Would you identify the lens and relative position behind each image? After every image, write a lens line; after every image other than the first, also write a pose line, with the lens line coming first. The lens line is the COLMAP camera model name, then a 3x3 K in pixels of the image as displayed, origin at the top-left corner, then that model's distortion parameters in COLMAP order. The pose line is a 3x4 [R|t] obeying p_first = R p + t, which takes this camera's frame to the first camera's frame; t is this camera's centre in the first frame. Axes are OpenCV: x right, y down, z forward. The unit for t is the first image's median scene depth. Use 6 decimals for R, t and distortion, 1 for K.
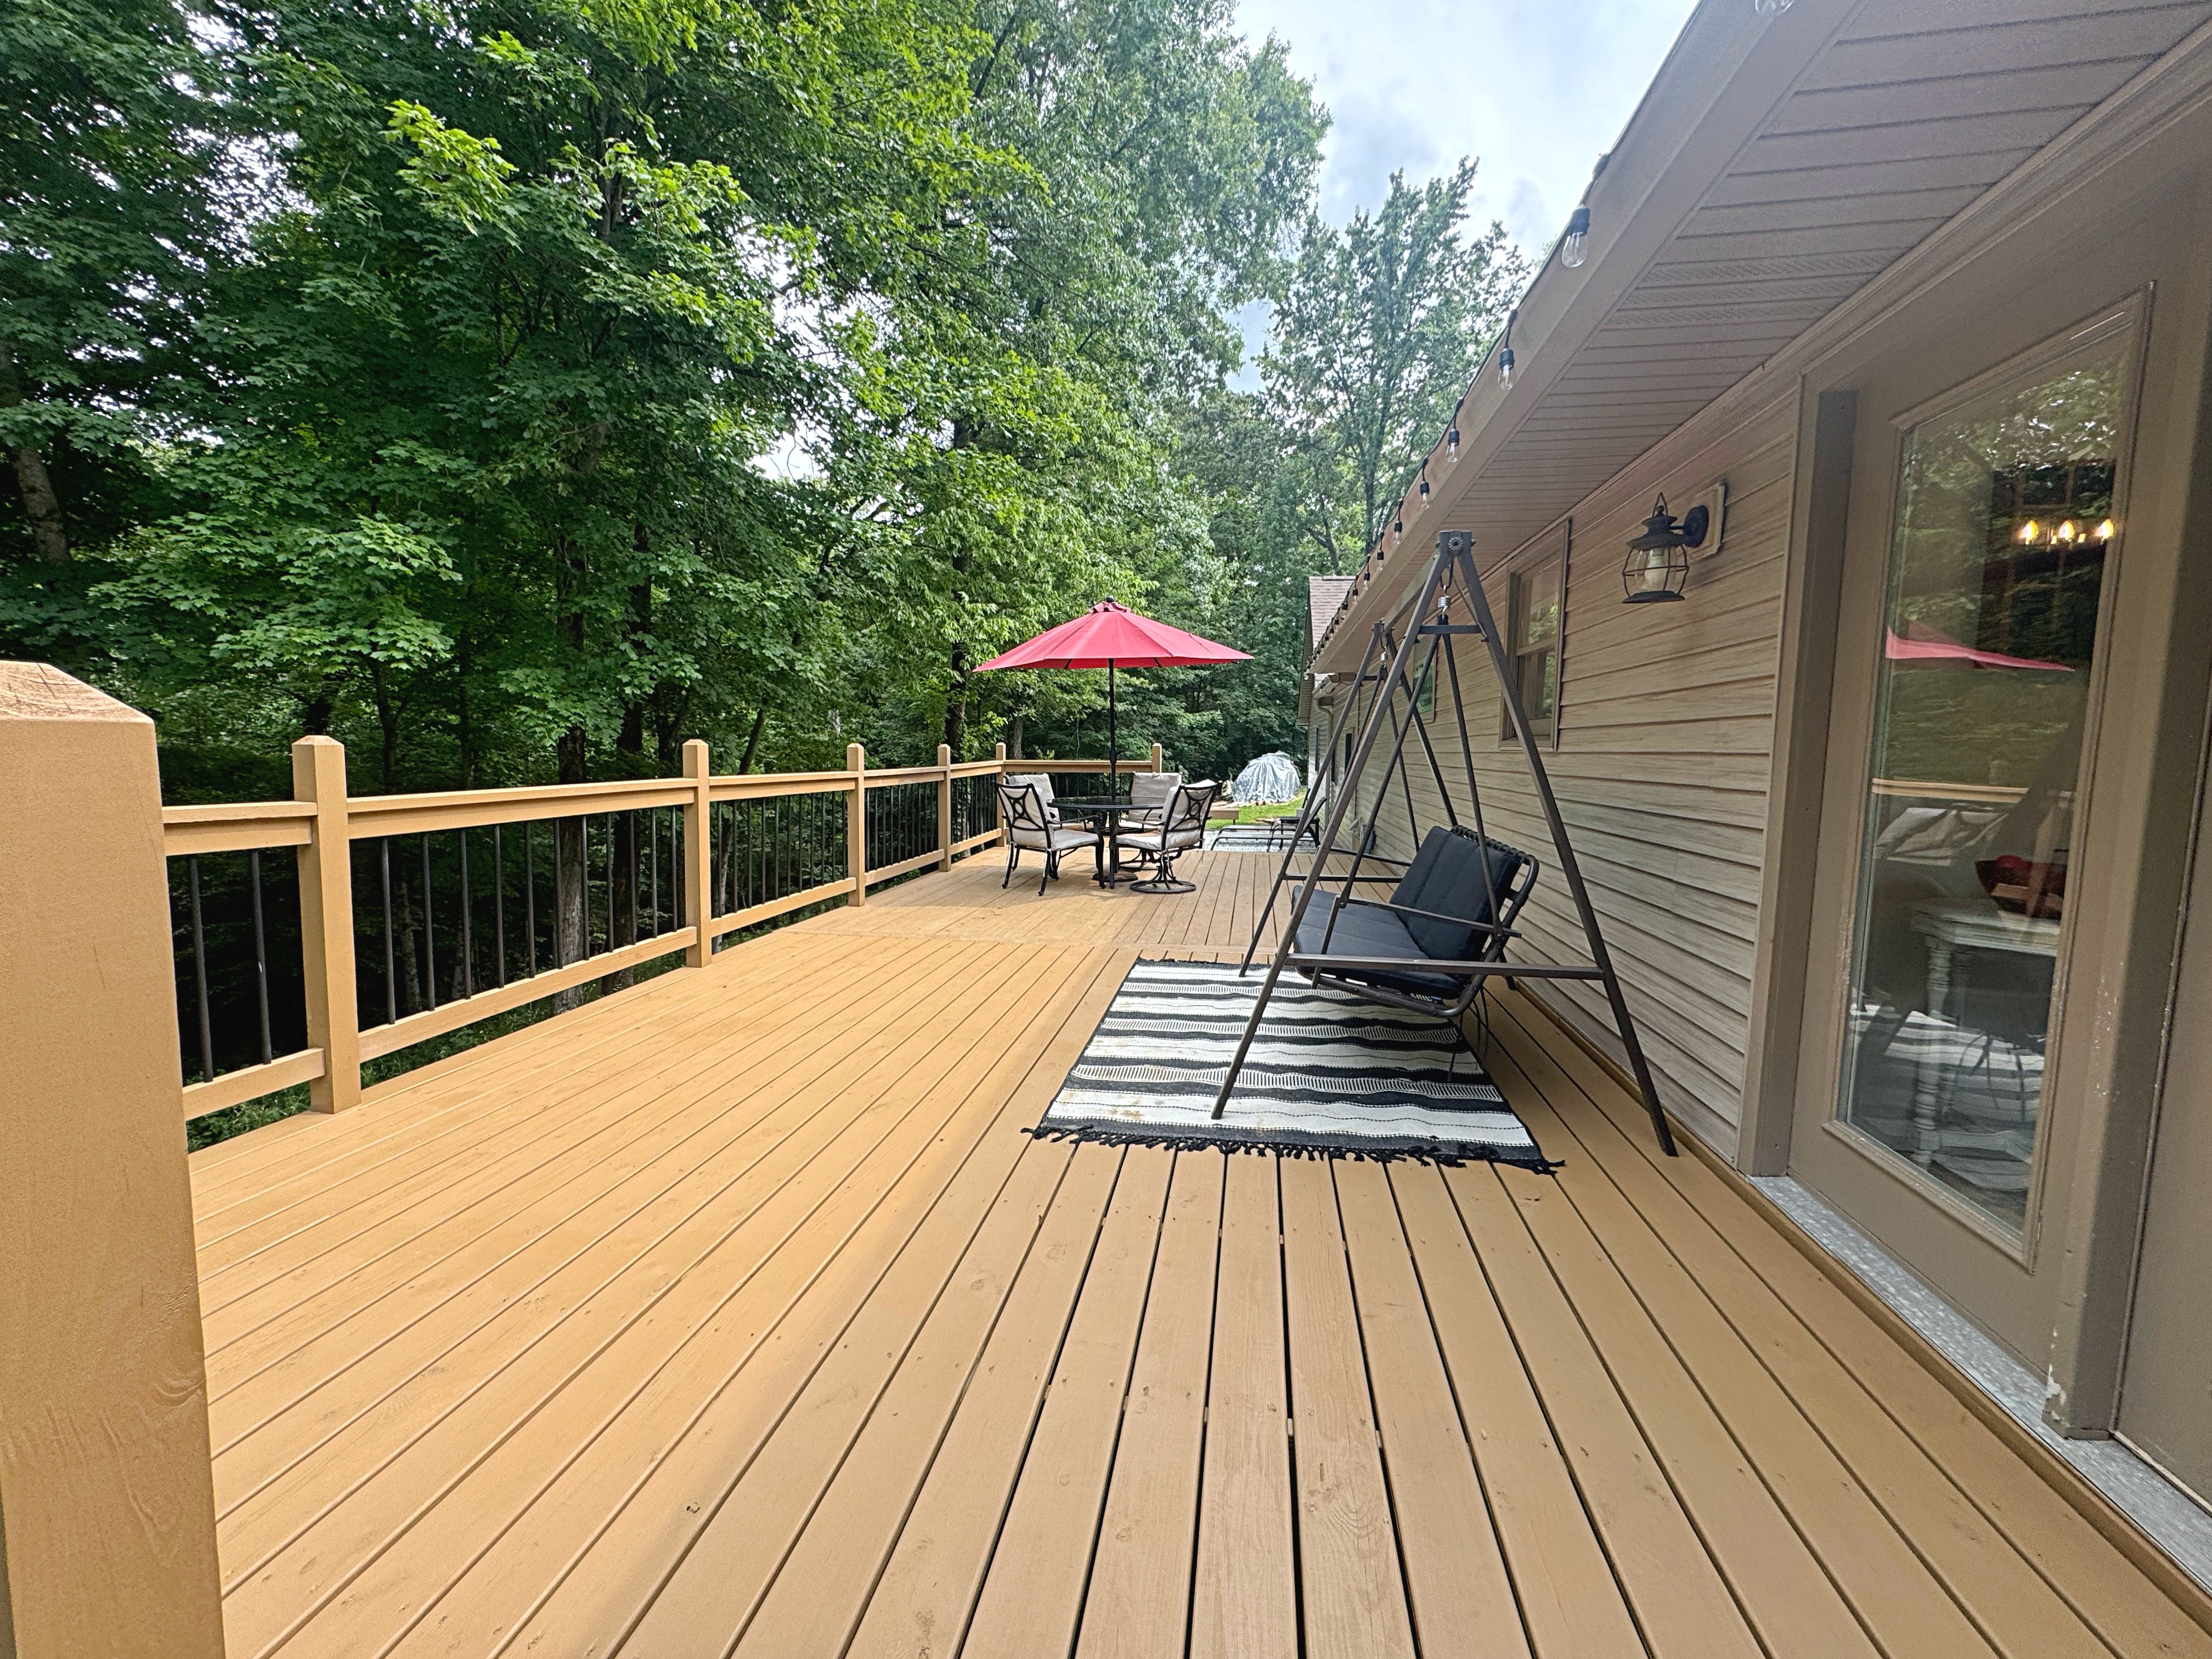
lens RADIAL K [[896.5, 0, 1106.0], [0, 896.5, 829.5], [0, 0, 1]] dist [0.001130, -0.000162]
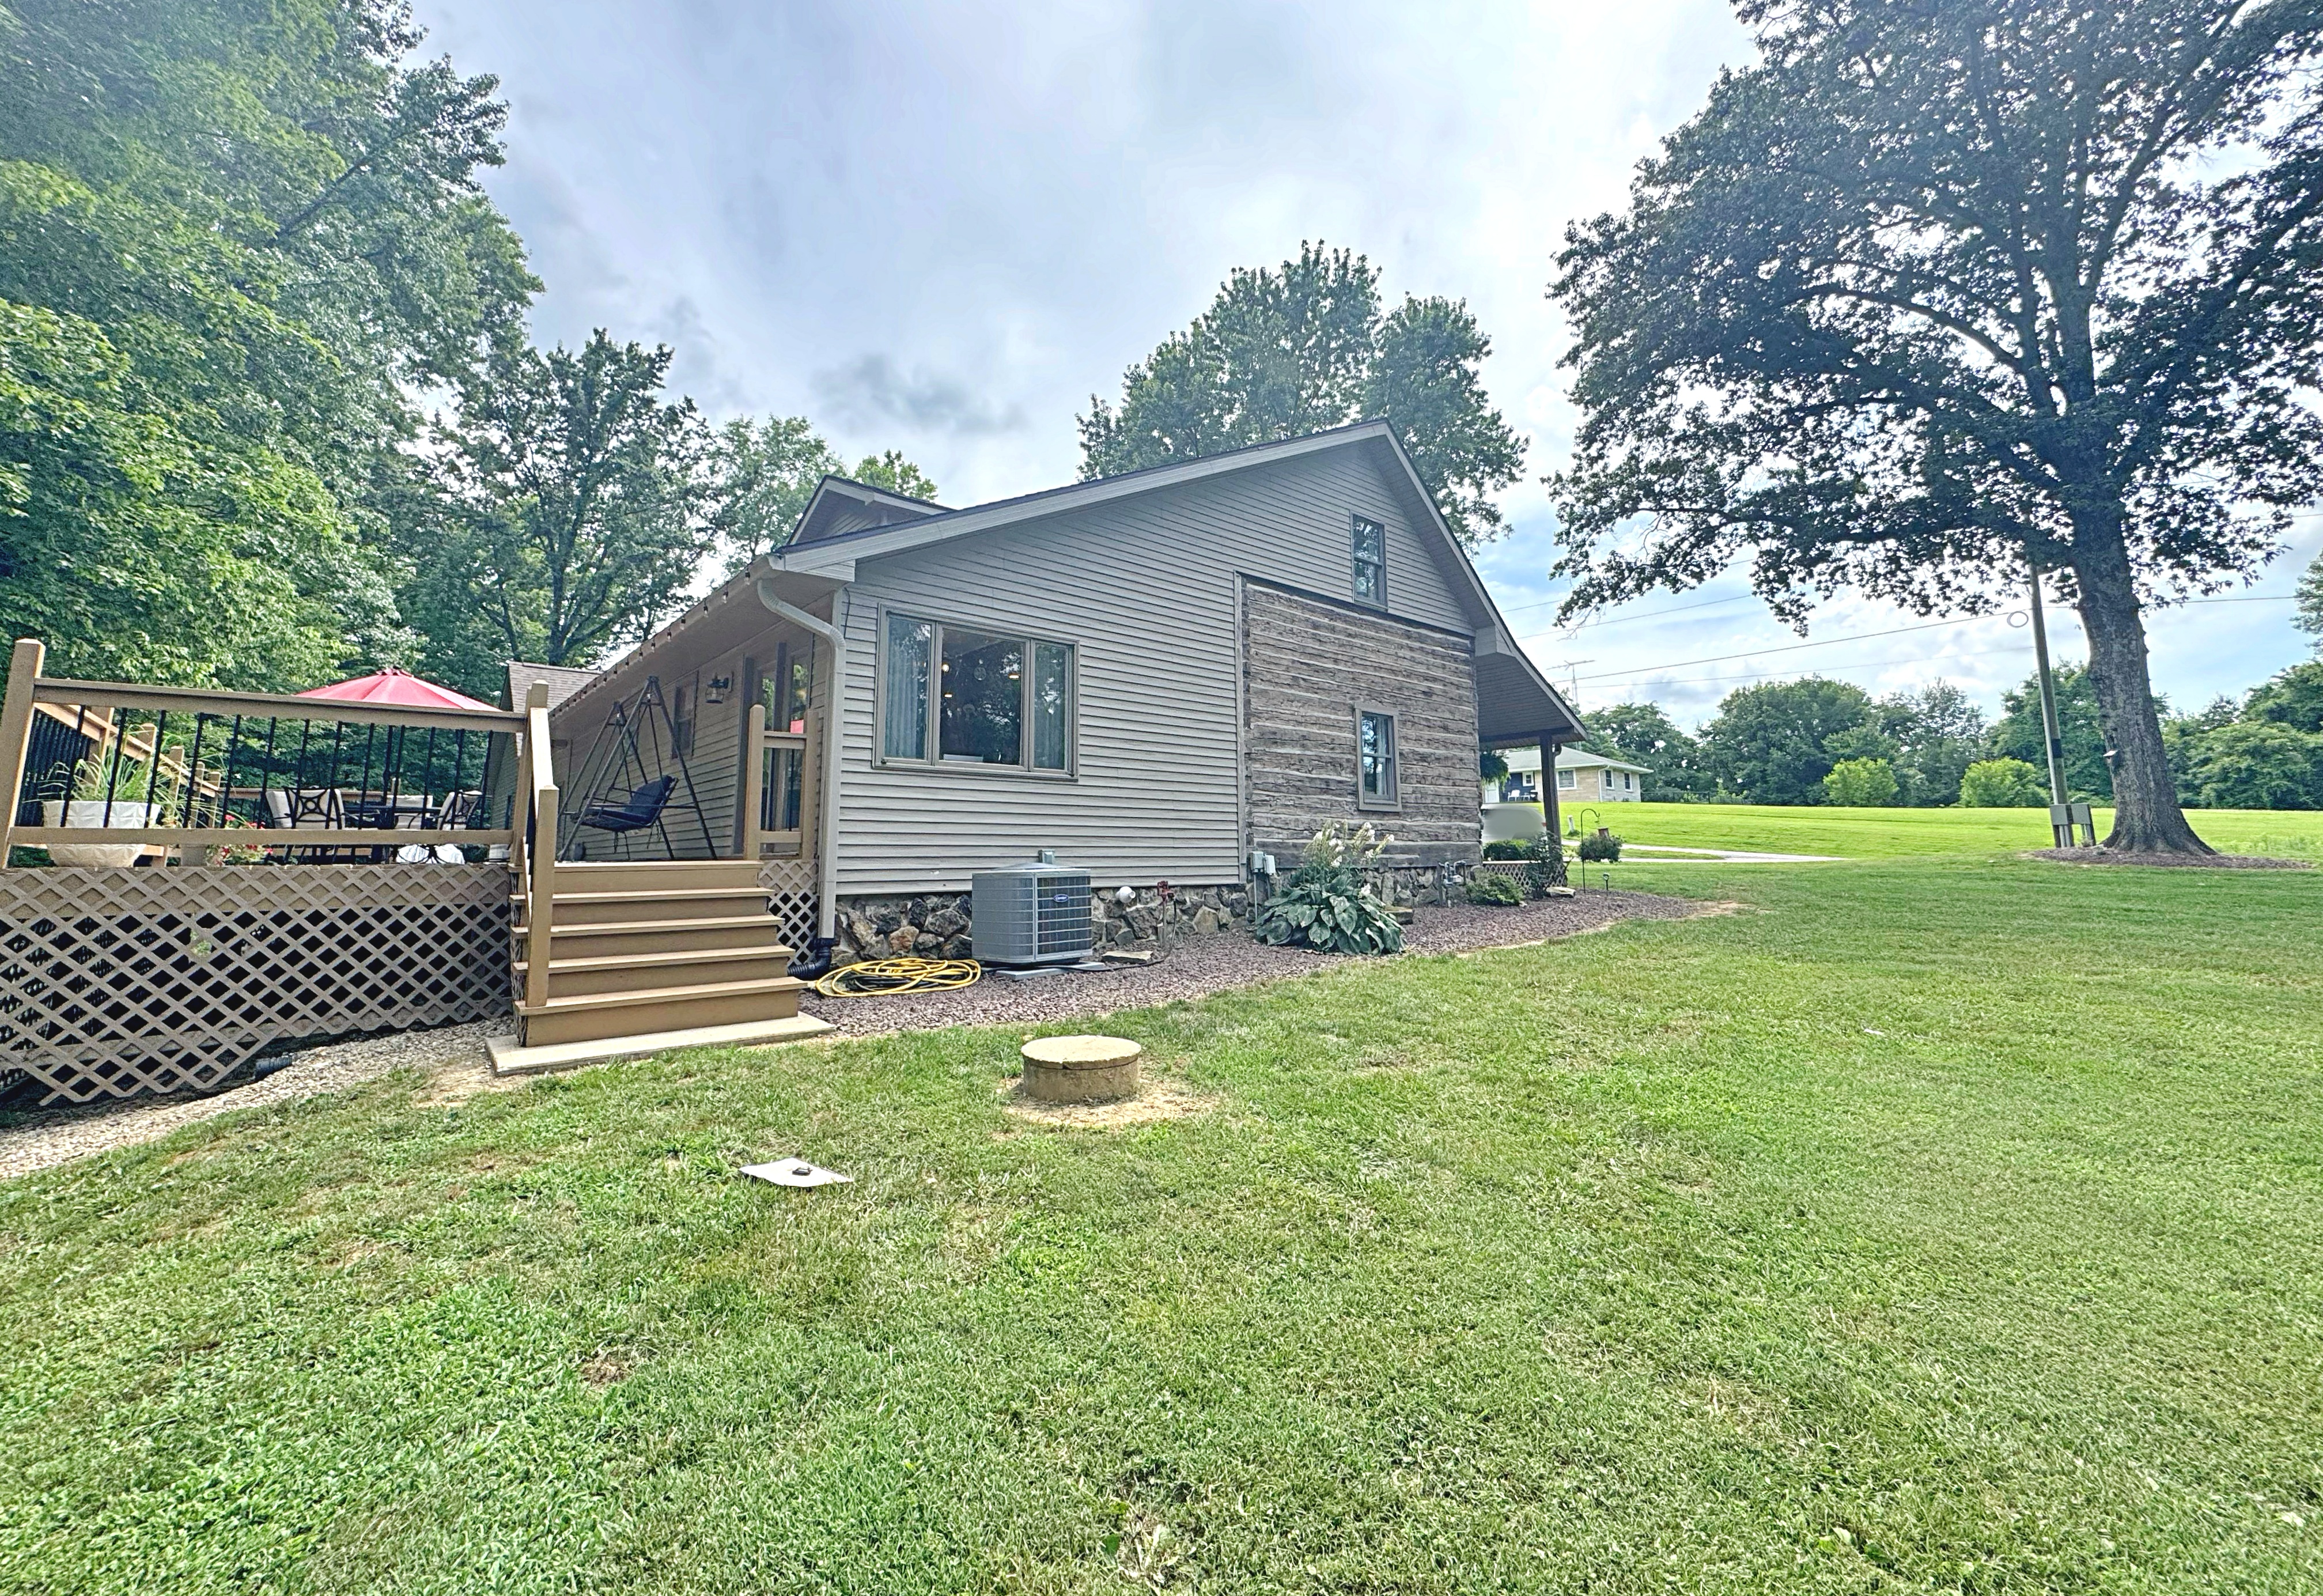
lens RADIAL K [[940.2, 0, 1158.7], [0, 940.2, 722.8], [0, 0, 1]] dist [-0.000138, 0.000151]
pose [[0.643384, 0.097459, 0.759315, -0.074484], [0.081167, 0.977589, -0.194249, 0.048140], [-0.761228, 0.186608, 0.621055, -0.183203]]
